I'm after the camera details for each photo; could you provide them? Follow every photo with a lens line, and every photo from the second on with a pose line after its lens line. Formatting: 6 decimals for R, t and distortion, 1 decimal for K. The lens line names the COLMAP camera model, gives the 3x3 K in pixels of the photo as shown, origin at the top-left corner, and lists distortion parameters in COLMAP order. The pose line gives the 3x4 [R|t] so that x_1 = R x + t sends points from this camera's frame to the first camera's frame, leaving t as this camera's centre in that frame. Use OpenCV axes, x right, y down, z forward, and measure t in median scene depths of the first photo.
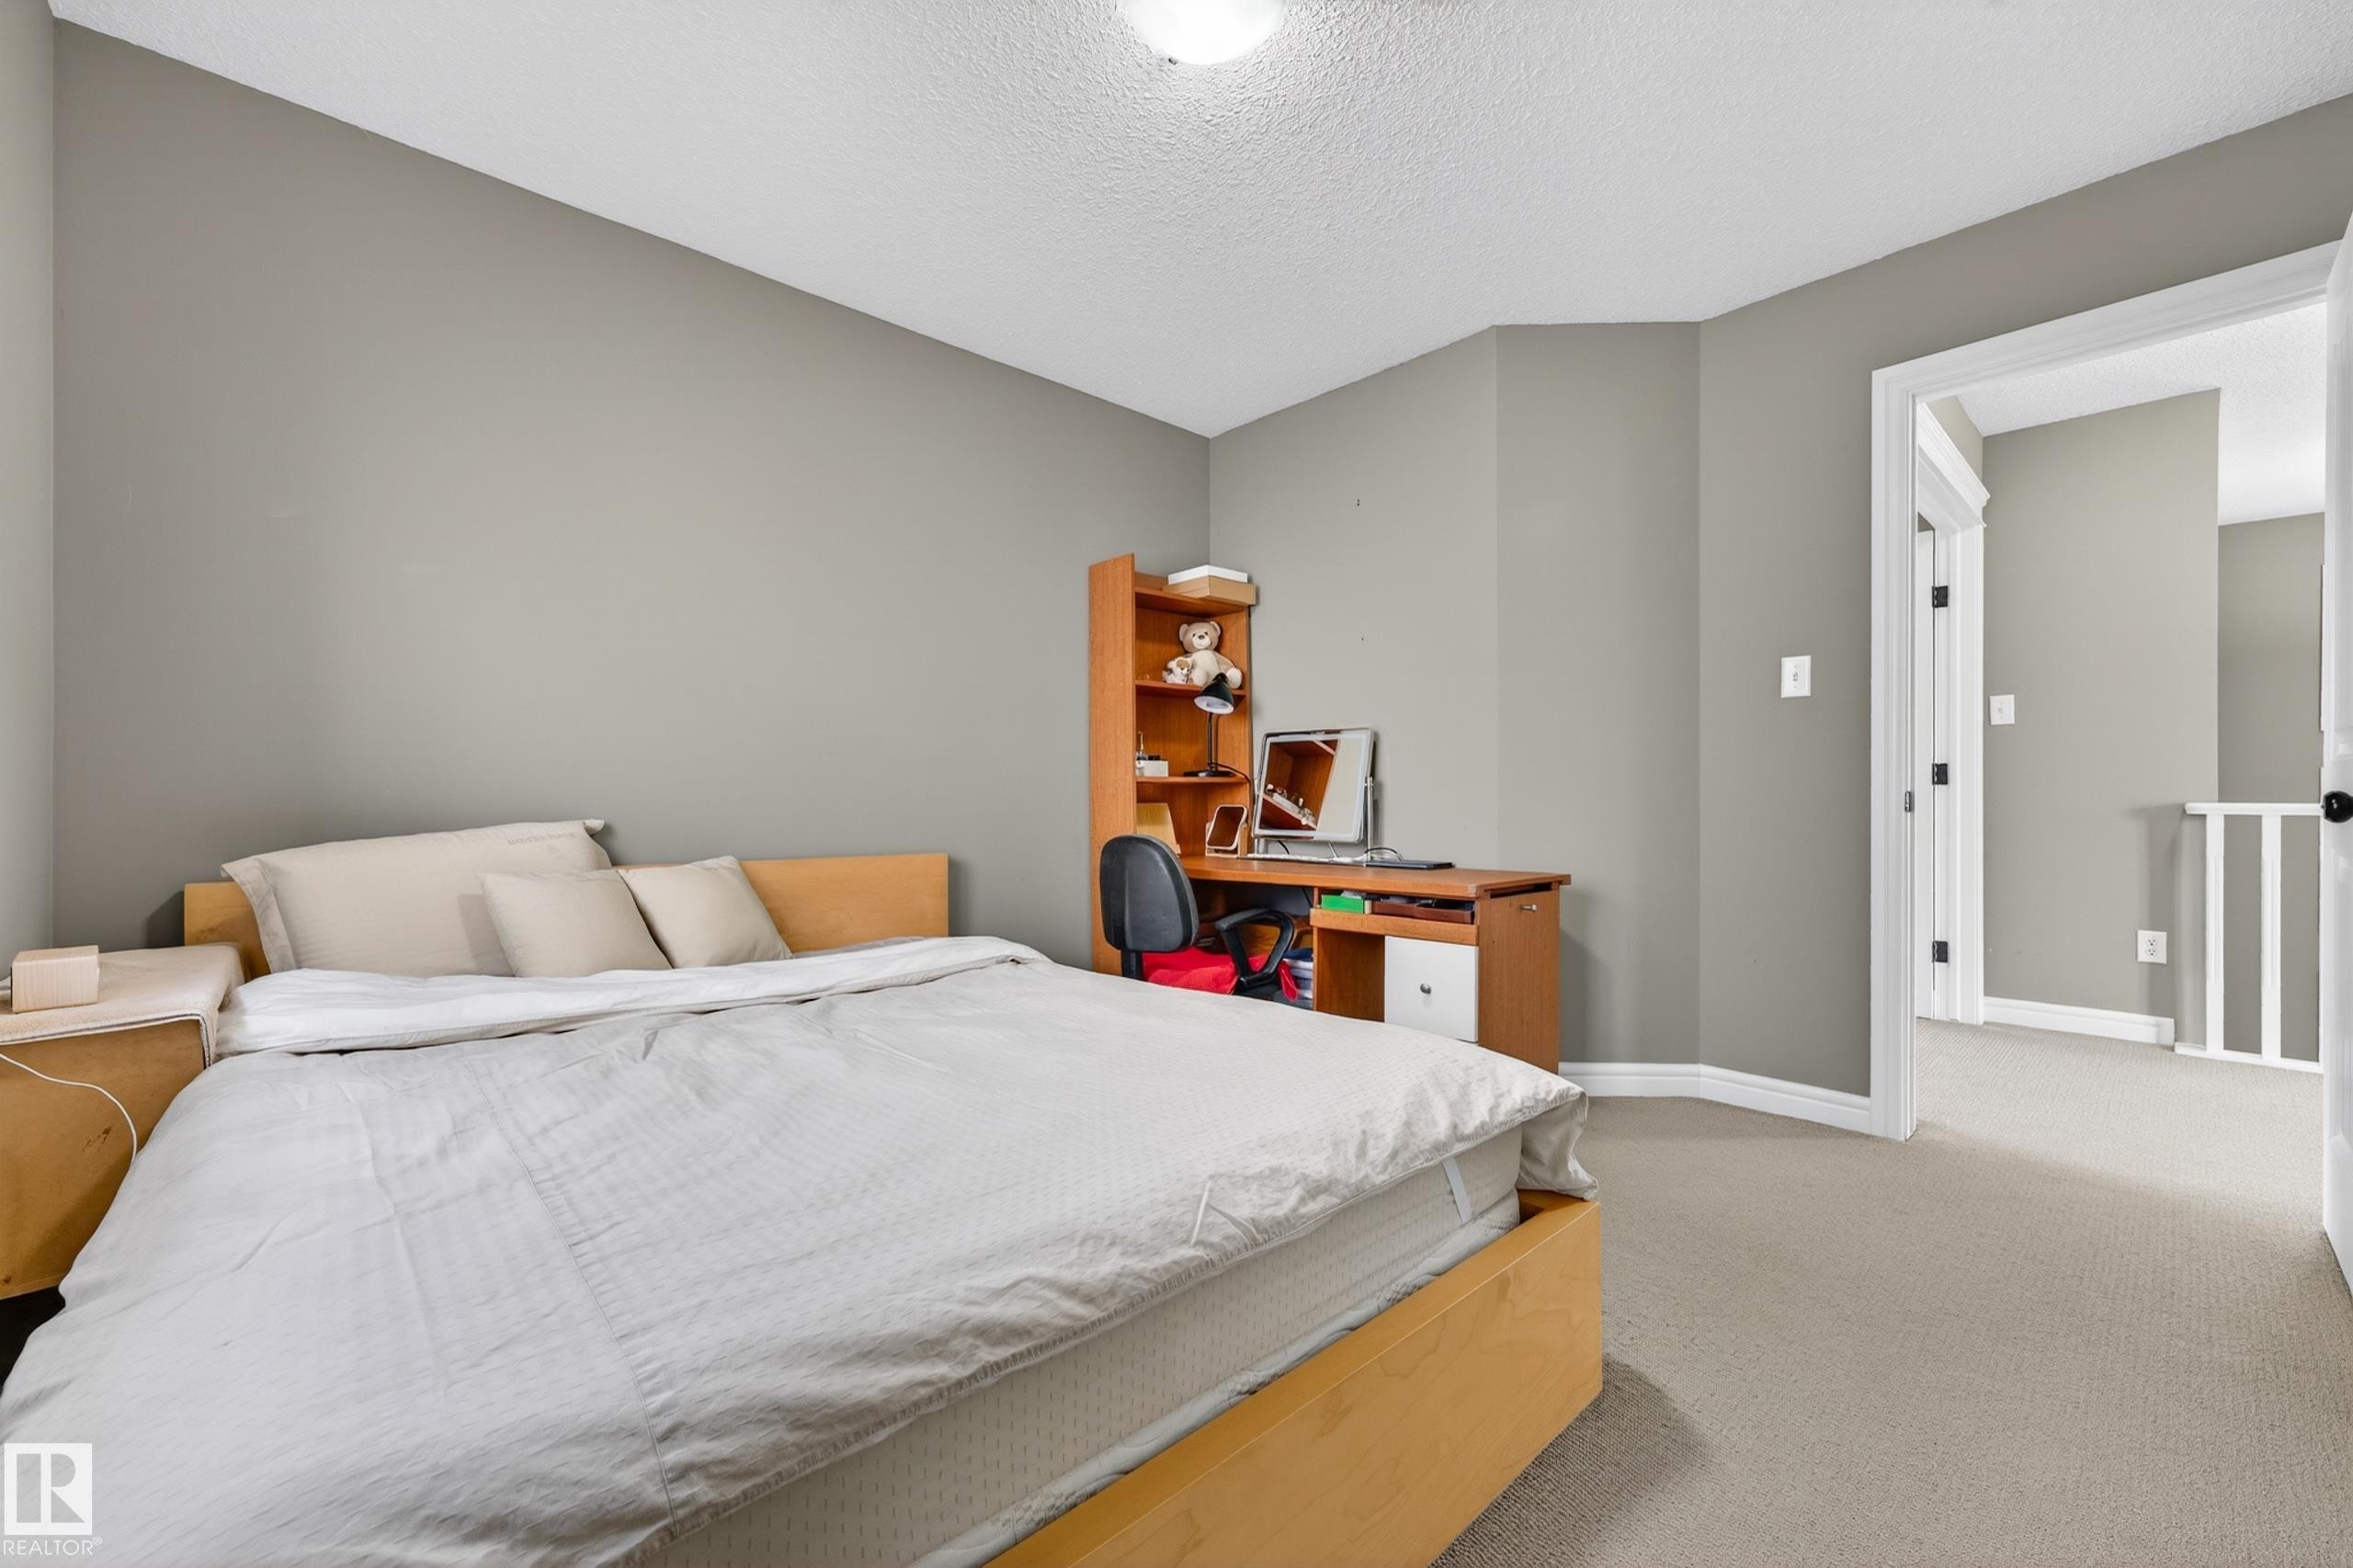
lens RADIAL K [[948.3, 0, 1183.5], [0, 948.3, 796.6], [0, 0, 1]] dist [-0.011153, 0.006029]
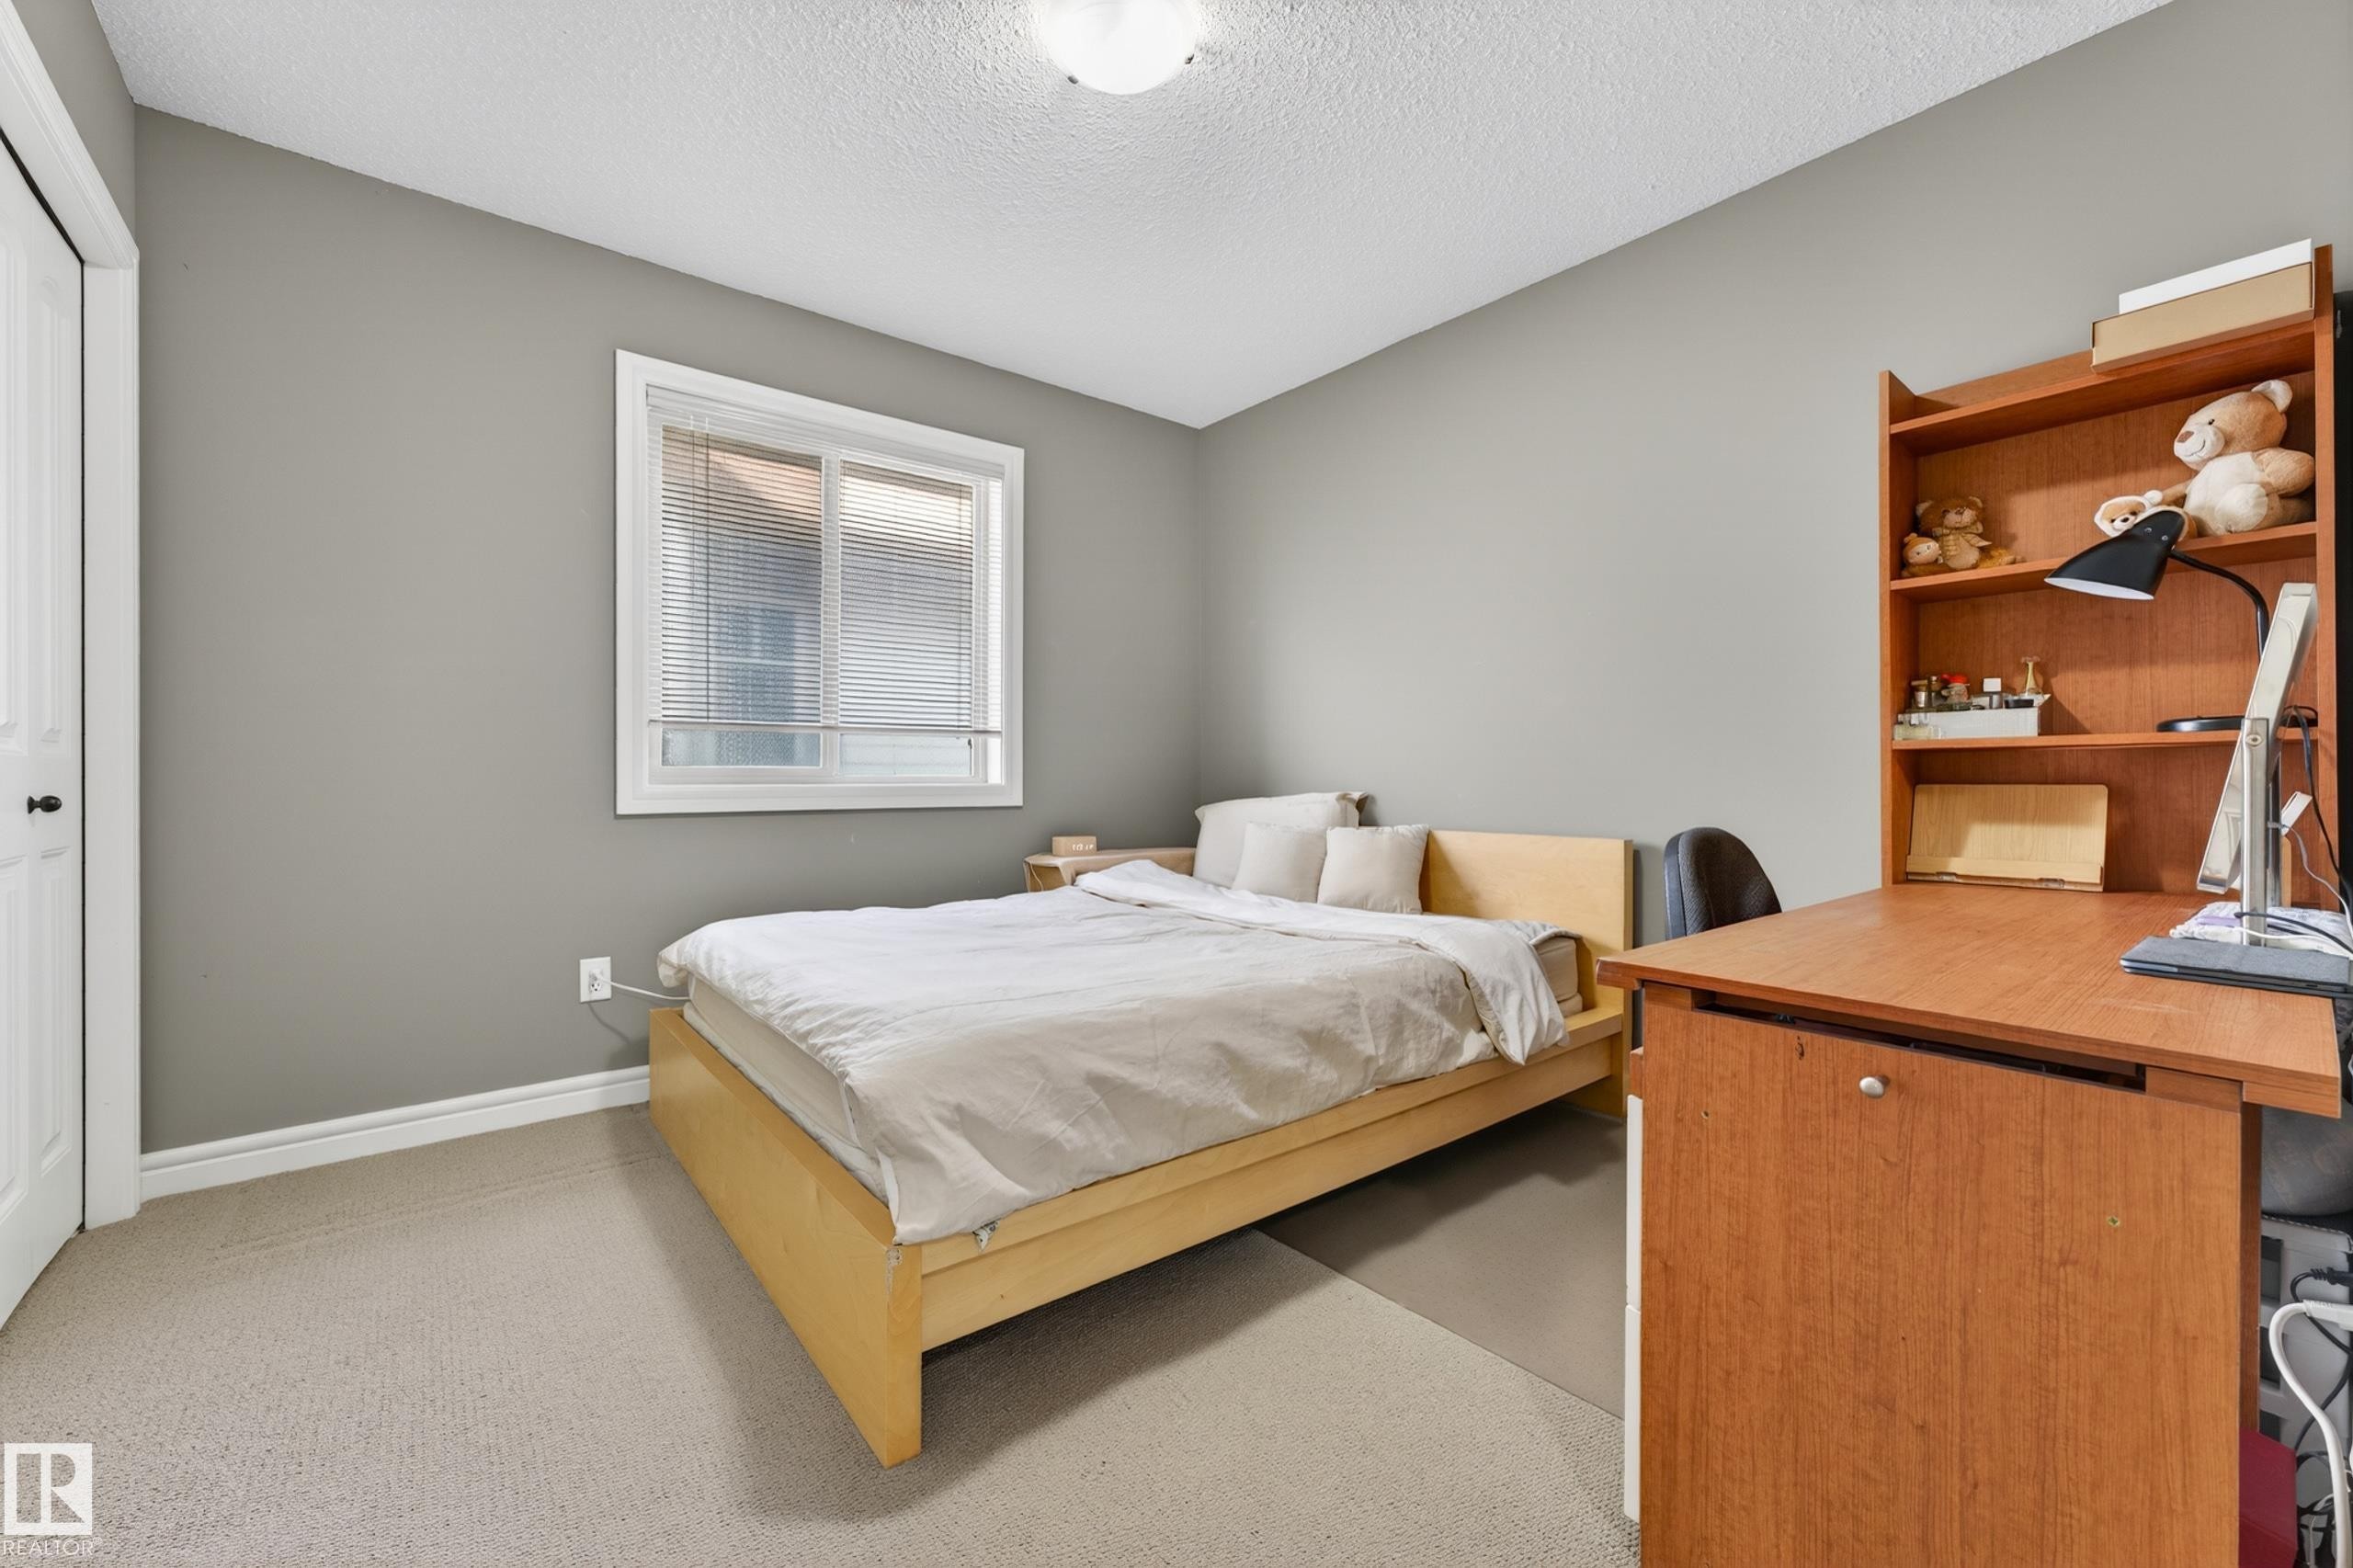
lens RADIAL K [[948.3, 0, 1183.5], [0, 948.3, 780.0], [0, 0, 1]] dist [-0.011153, 0.006029]
pose [[-0.029562, 0.002071, -0.999561, 0.557154], [0.001151, 0.999997, 0.002038, 0.002849], [0.999562, -0.001090, -0.029564, 0.553377]]
